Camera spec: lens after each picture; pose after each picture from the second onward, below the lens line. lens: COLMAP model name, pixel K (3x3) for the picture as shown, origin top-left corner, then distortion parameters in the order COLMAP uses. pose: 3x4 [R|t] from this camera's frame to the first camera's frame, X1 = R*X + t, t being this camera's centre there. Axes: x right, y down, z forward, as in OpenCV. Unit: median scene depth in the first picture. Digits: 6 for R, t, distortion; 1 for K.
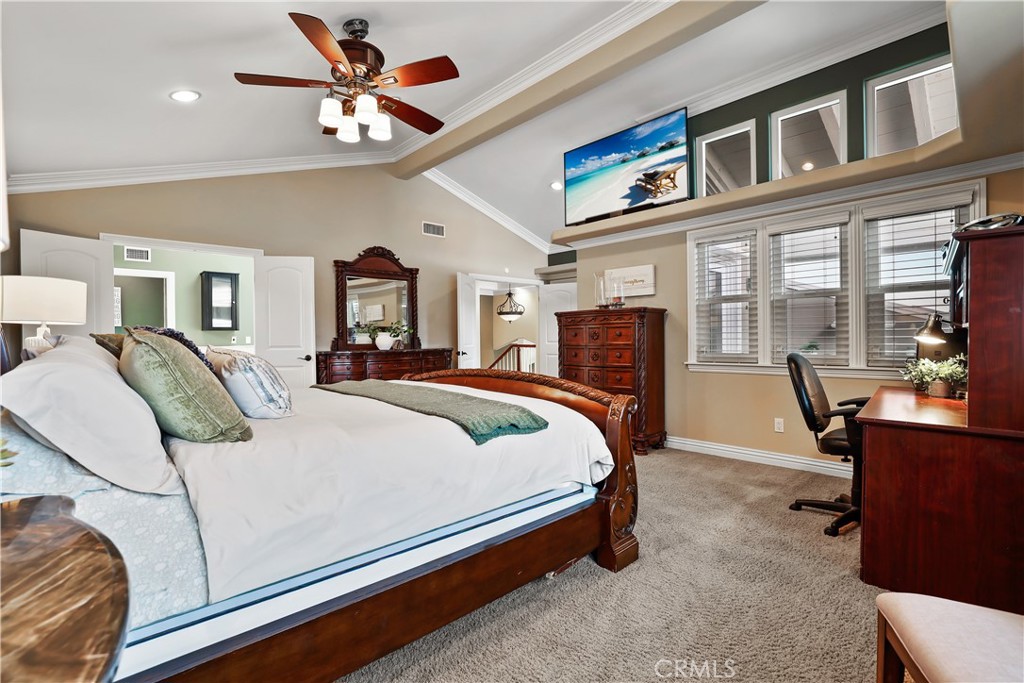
lens RADIAL K [[449.6, 0, 512.0], [0, 449.6, 341.5], [0, 0, 1]] dist [-0.045799, 0.016738]
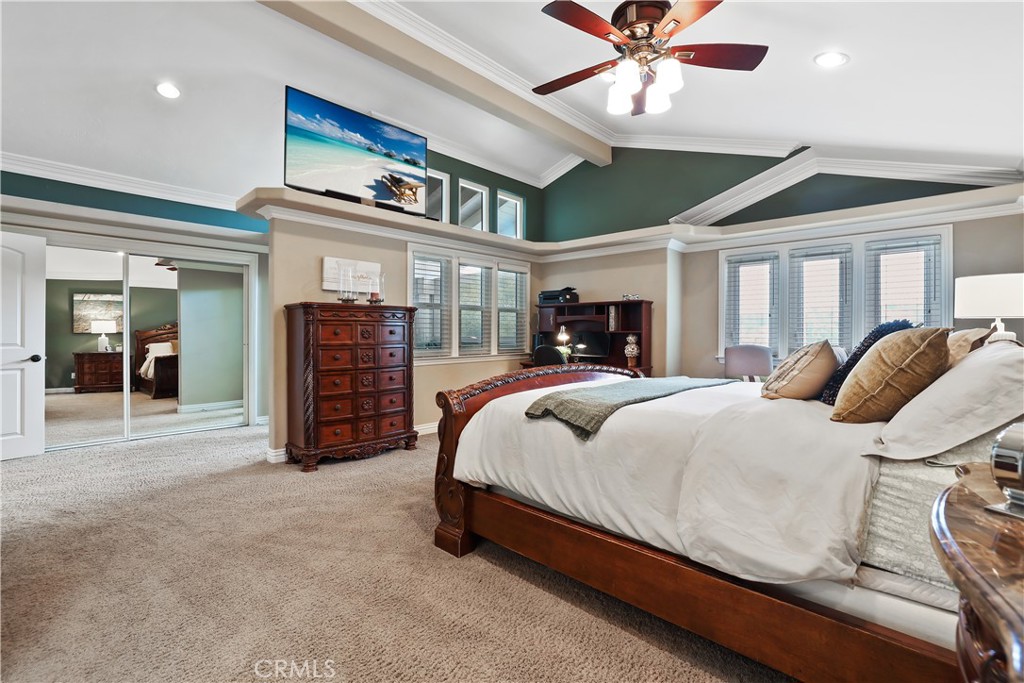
lens RADIAL K [[462.4, 0, 510.4], [0, 462.4, 316.8], [0, 0, 1]] dist [-0.019772, 0.019011]
pose [[-0.053600, 0.052481, 0.997182, -0.752254], [0.026493, 0.998341, -0.051118, 0.006624], [-0.998211, 0.023678, -0.054902, 0.800838]]
